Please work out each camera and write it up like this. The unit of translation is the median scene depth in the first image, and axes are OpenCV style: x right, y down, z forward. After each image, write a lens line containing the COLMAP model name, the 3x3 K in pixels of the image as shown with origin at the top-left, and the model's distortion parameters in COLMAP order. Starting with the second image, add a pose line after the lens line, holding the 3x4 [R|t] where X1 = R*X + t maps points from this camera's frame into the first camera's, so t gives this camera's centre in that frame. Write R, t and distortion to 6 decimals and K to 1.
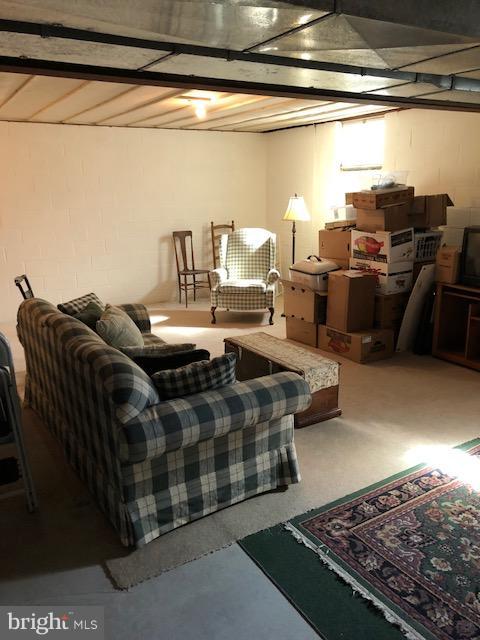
lens RADIAL K [[525.2, 0, 240.0], [0, 525.2, 320.0], [0, 0, 1]] dist [0.012800, 0.002086]
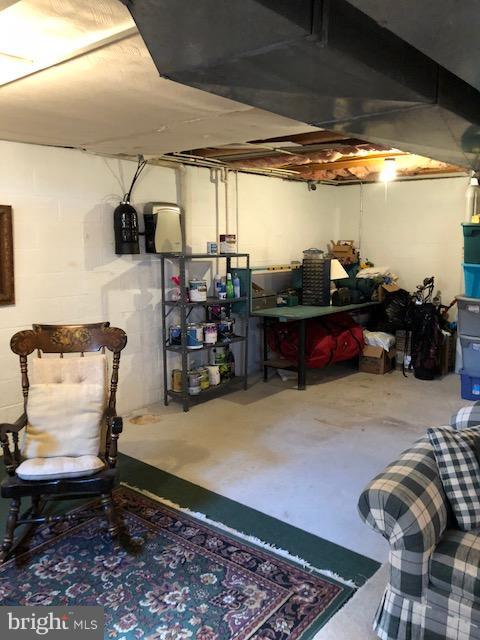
lens RADIAL K [[525.2, 0, 240.0], [0, 525.2, 320.0], [0, 0, 1]] dist [0.012800, 0.002086]
pose [[-0.948616, 0.062469, -0.310201, 0.572821], [-0.066970, 0.918477, 0.389763, -0.442067], [0.309261, 0.390510, -0.867098, 1.615564]]
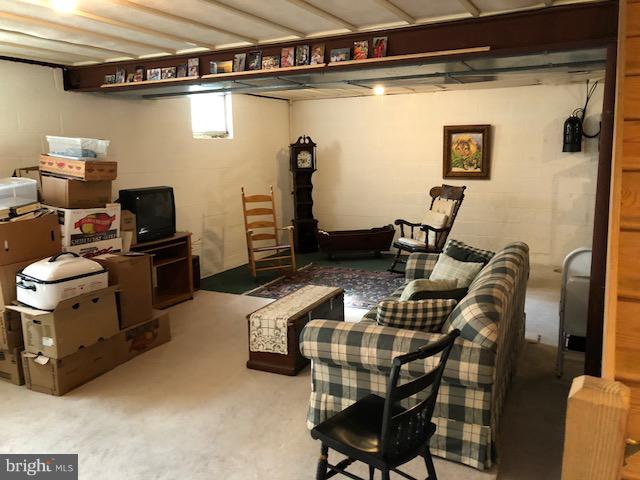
lens RADIAL K [[525.2, 0, 320.0], [0, 525.2, 240.0], [0, 0, 1]] dist [0.012800, 0.002086]
pose [[-0.520641, -0.121946, 0.845022, -1.263678], [0.235705, 0.930752, 0.279542, -0.525228], [-0.820595, 0.344716, -0.455845, 2.161893]]
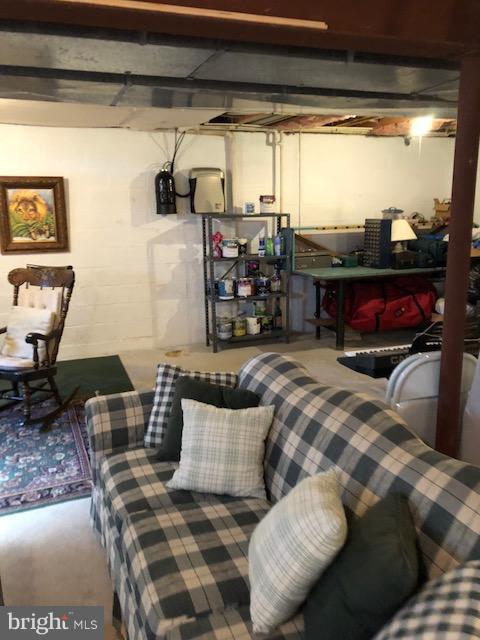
lens RADIAL K [[525.2, 0, 240.0], [0, 525.2, 320.0], [0, 0, 1]] dist [0.012800, 0.002086]
pose [[-0.981062, -0.016469, 0.192995, -0.380620], [0.074490, 0.887672, 0.454410, -0.489699], [-0.178800, 0.460181, -0.869635, 1.859732]]
